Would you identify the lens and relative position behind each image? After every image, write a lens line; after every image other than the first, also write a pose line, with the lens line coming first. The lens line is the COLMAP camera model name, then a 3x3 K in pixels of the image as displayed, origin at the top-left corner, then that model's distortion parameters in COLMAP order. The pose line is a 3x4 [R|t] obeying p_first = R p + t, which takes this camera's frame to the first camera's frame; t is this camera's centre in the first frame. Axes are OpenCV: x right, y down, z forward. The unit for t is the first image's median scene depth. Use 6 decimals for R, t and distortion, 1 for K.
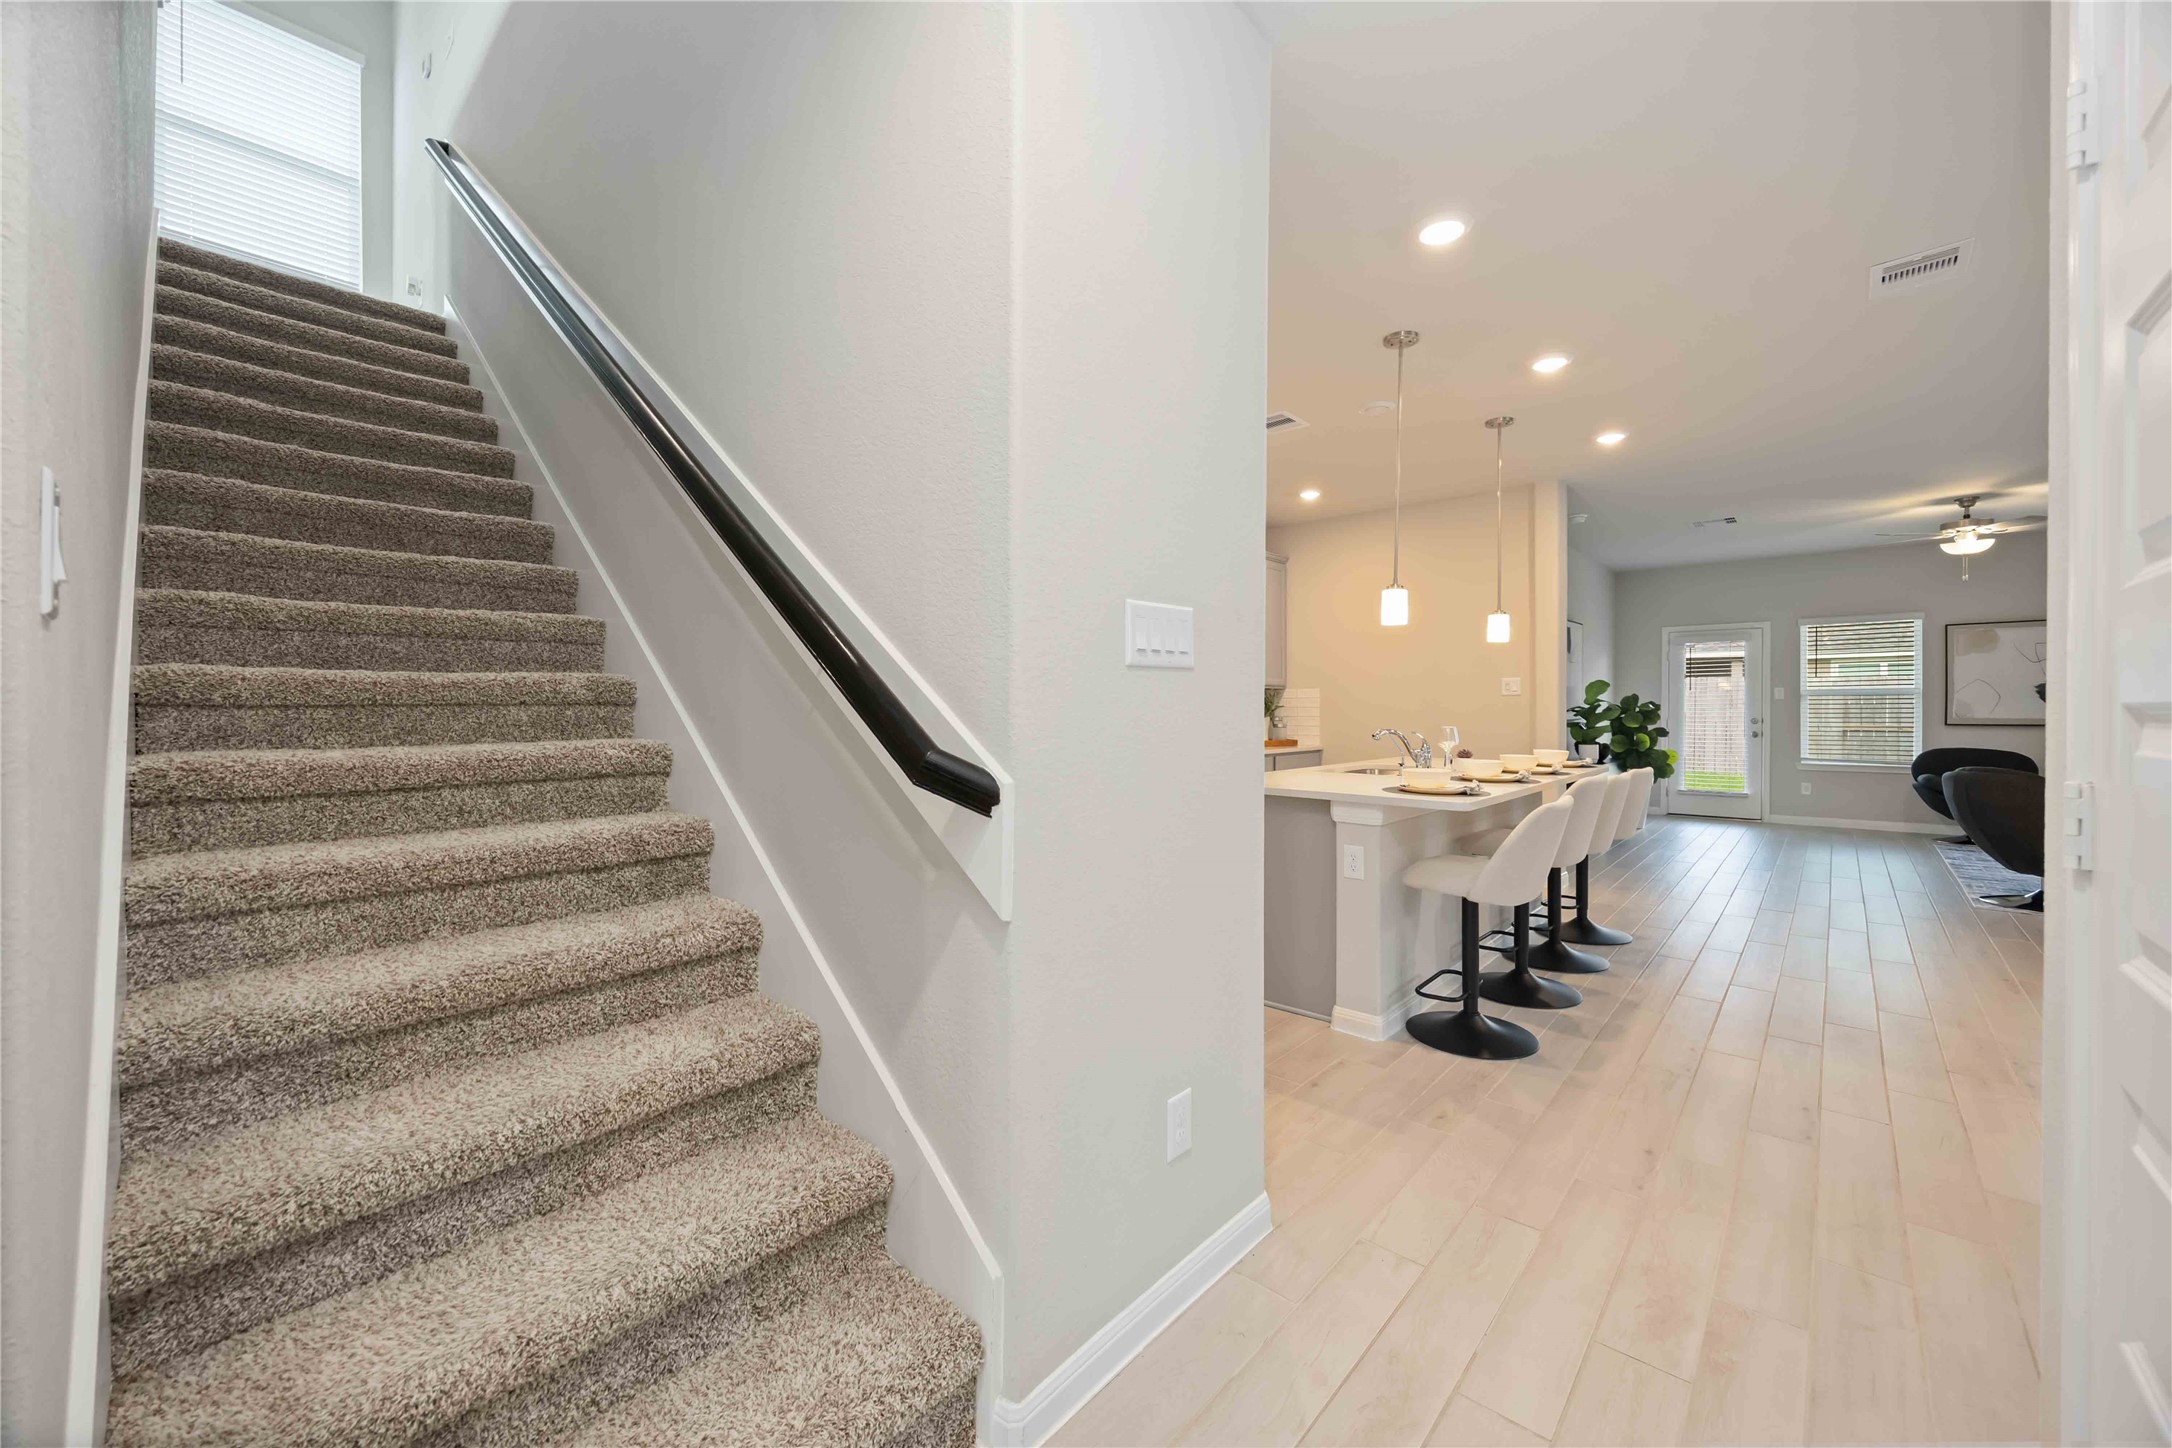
lens RADIAL K [[839.3, 0, 1073.8], [0, 839.3, 710.0], [0, 0, 1]] dist [-0.000973, -0.000188]
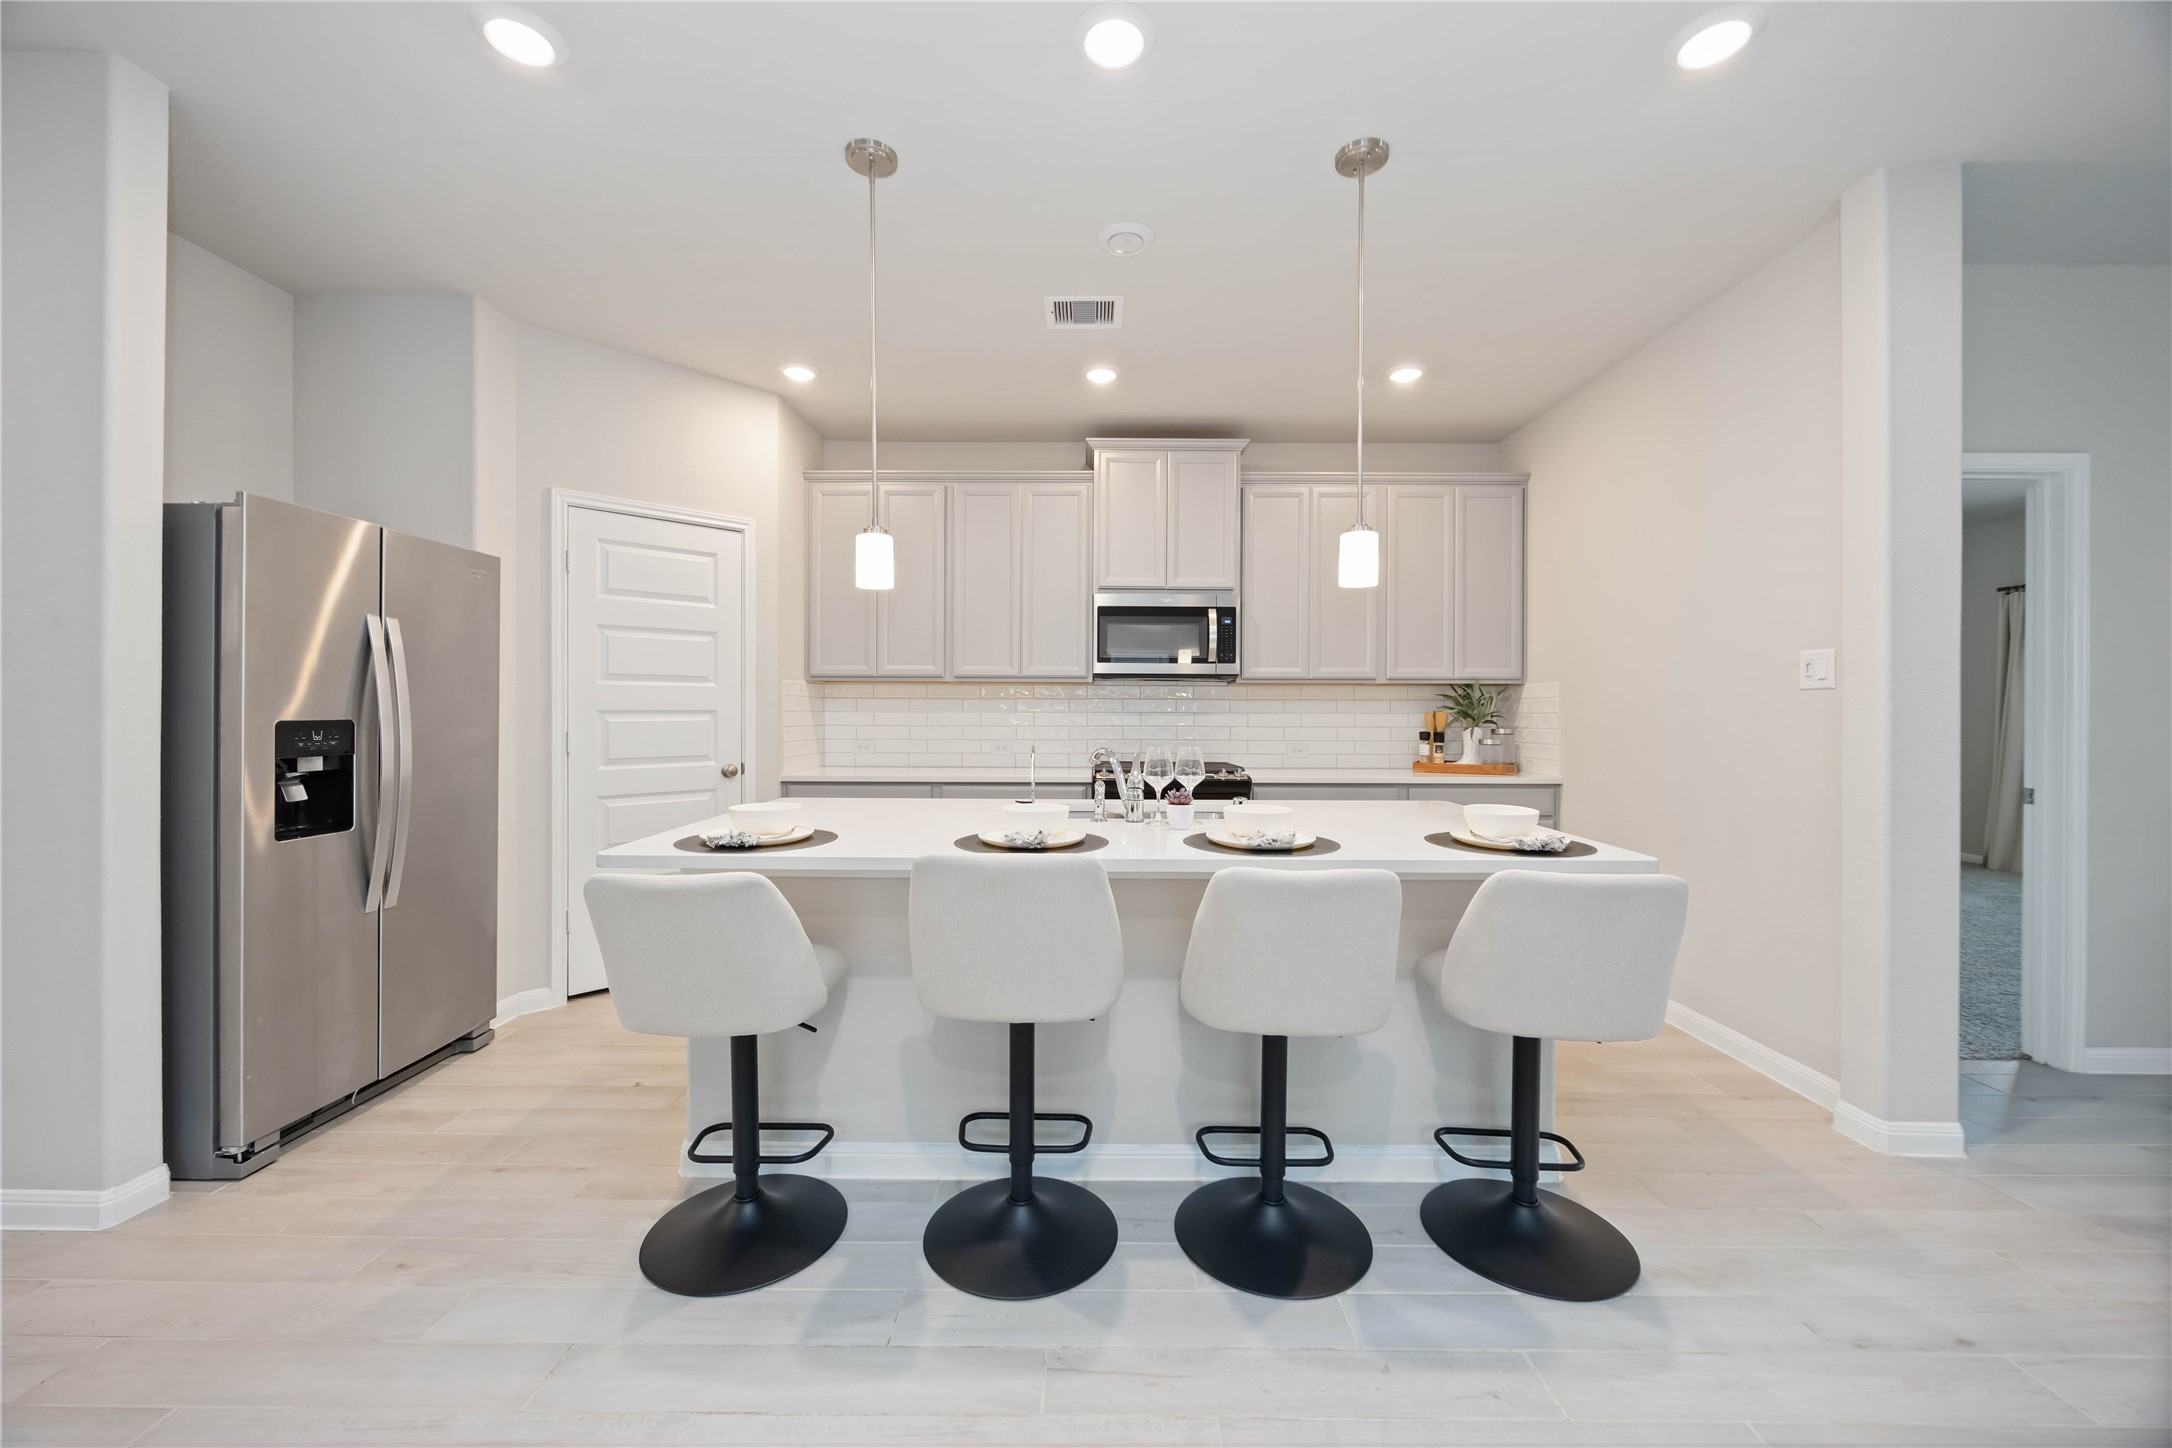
lens RADIAL K [[821.4, 0, 1086.3], [0, 821.4, 712.2], [0, 0, 1]] dist [-0.001424, -0.000162]
pose [[0.667737, 0.005857, -0.744374, 1.035660], [-0.008507, 0.999964, 0.000237, -0.002065], [0.744349, 0.006175, 0.667763, 0.732117]]
